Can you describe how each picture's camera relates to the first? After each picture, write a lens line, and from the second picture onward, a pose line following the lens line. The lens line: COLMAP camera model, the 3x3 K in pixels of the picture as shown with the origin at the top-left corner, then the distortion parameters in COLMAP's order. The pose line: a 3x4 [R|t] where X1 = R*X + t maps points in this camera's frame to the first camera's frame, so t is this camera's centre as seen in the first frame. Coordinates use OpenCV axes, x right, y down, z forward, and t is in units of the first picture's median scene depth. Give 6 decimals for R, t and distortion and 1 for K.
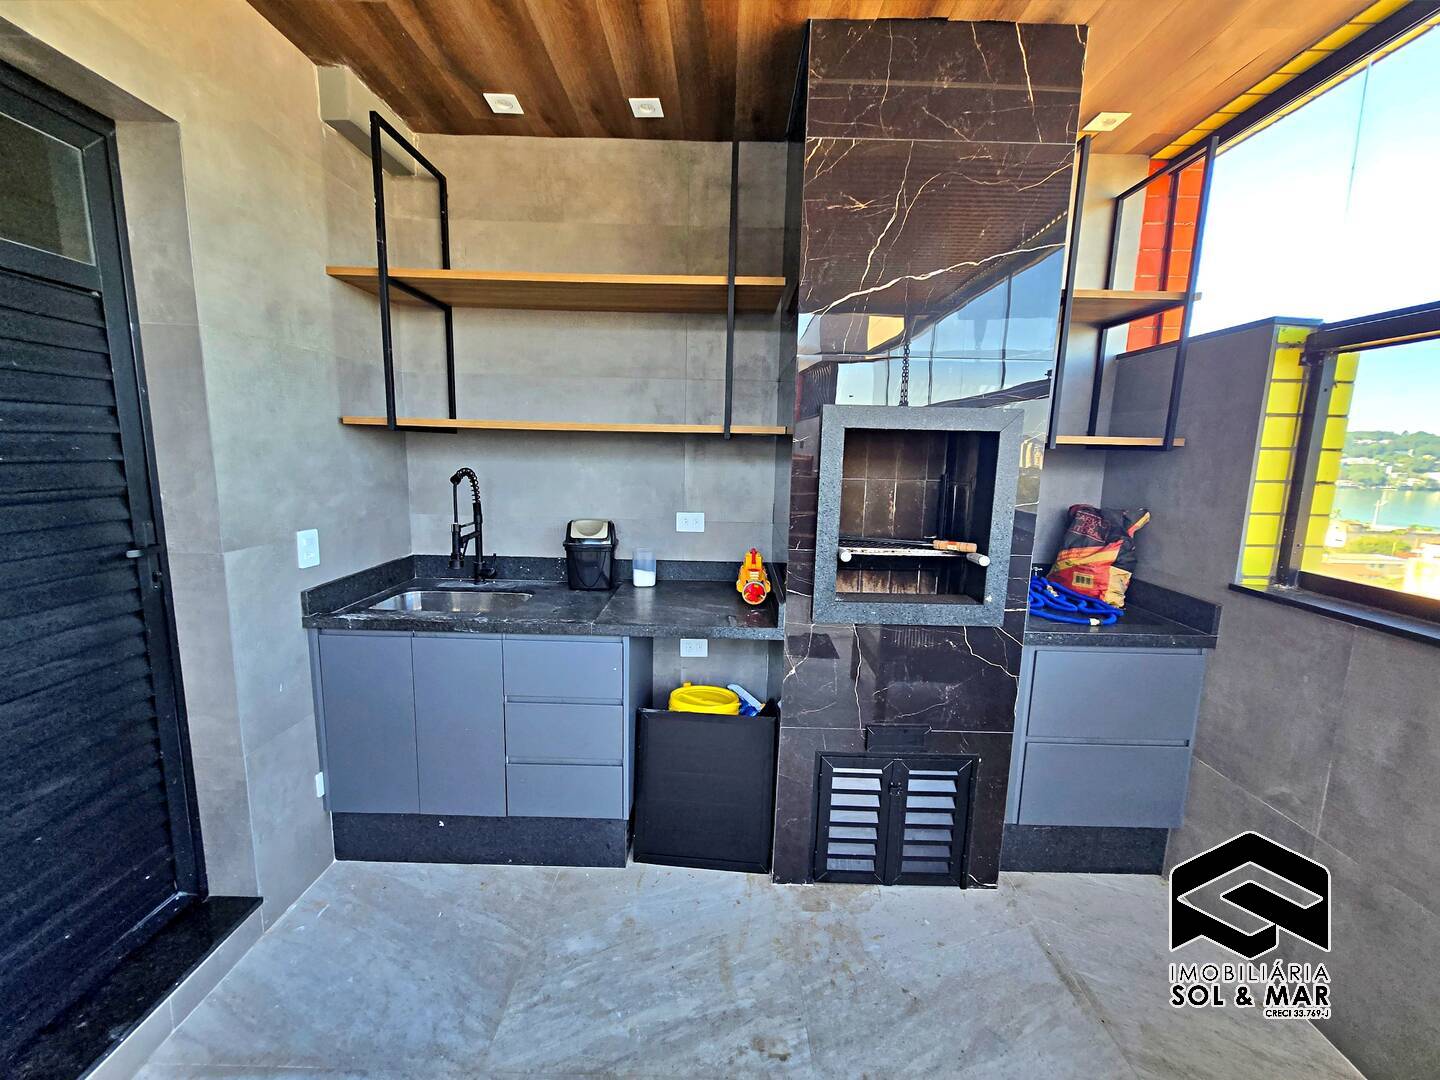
lens RADIAL K [[566.1, 0, 720.9], [0, 566.1, 528.8], [0, 0, 1]] dist [0.002207, 0.000066]
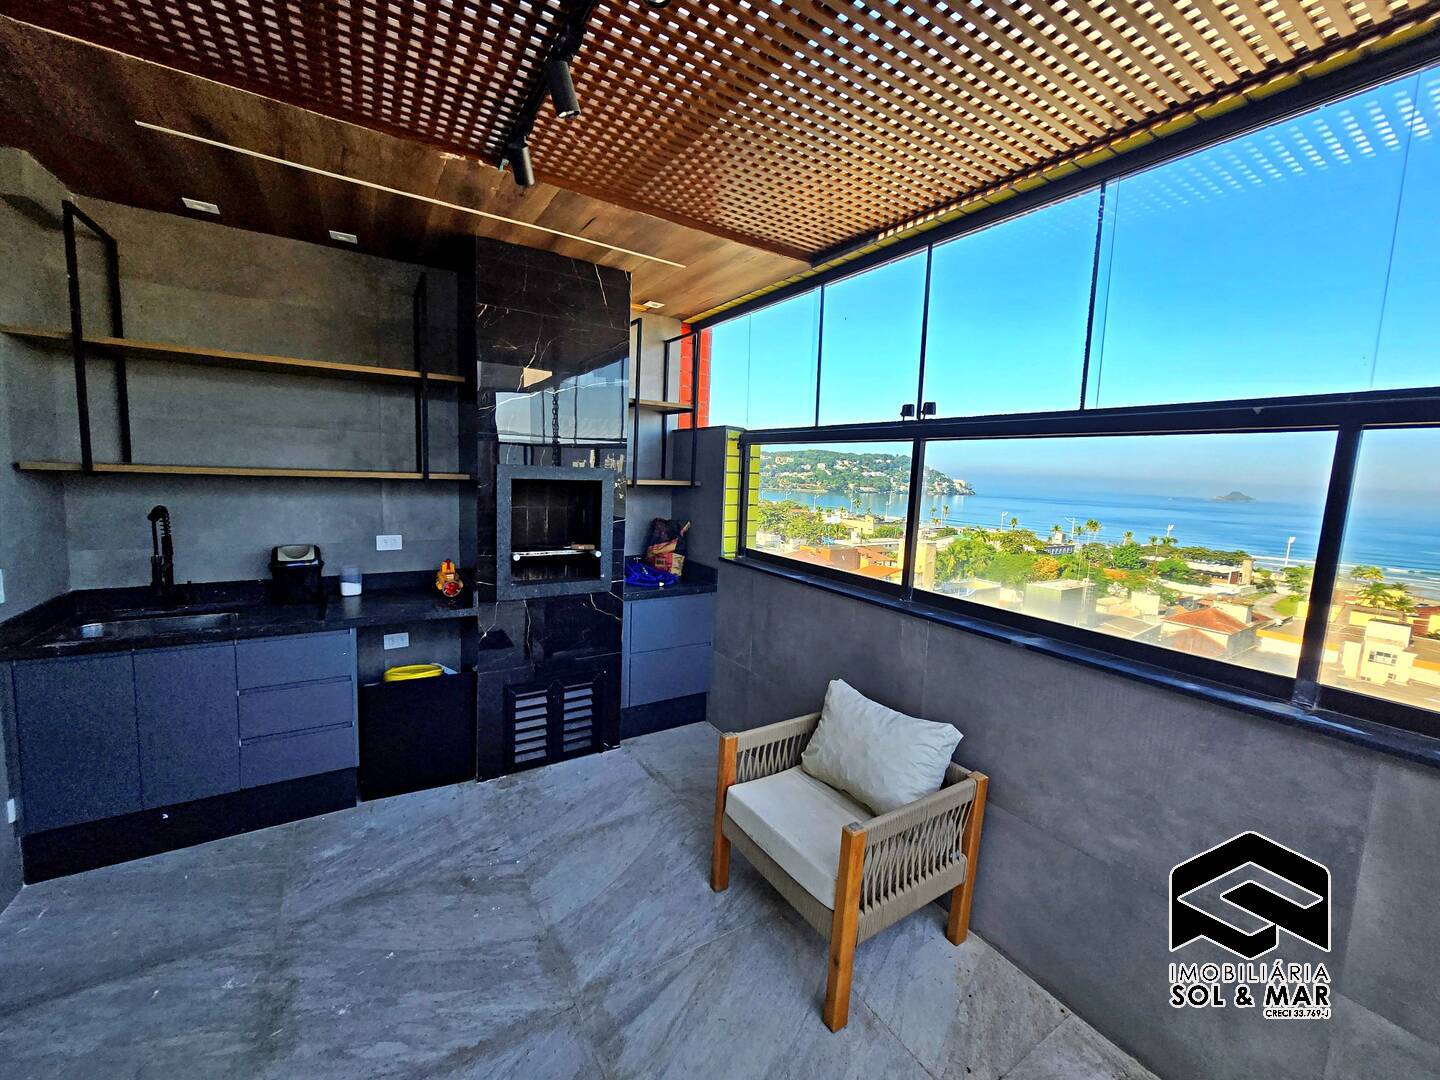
lens RADIAL K [[561.6, 0, 722.5], [0, 561.6, 532.0], [0, 0, 1]] dist [0.001431, 0.000165]
pose [[0.836020, -0.049363, 0.546474, -0.141223], [0.055192, 0.998459, 0.005757, -0.000667], [-0.545916, 0.025348, 0.837456, -0.586810]]
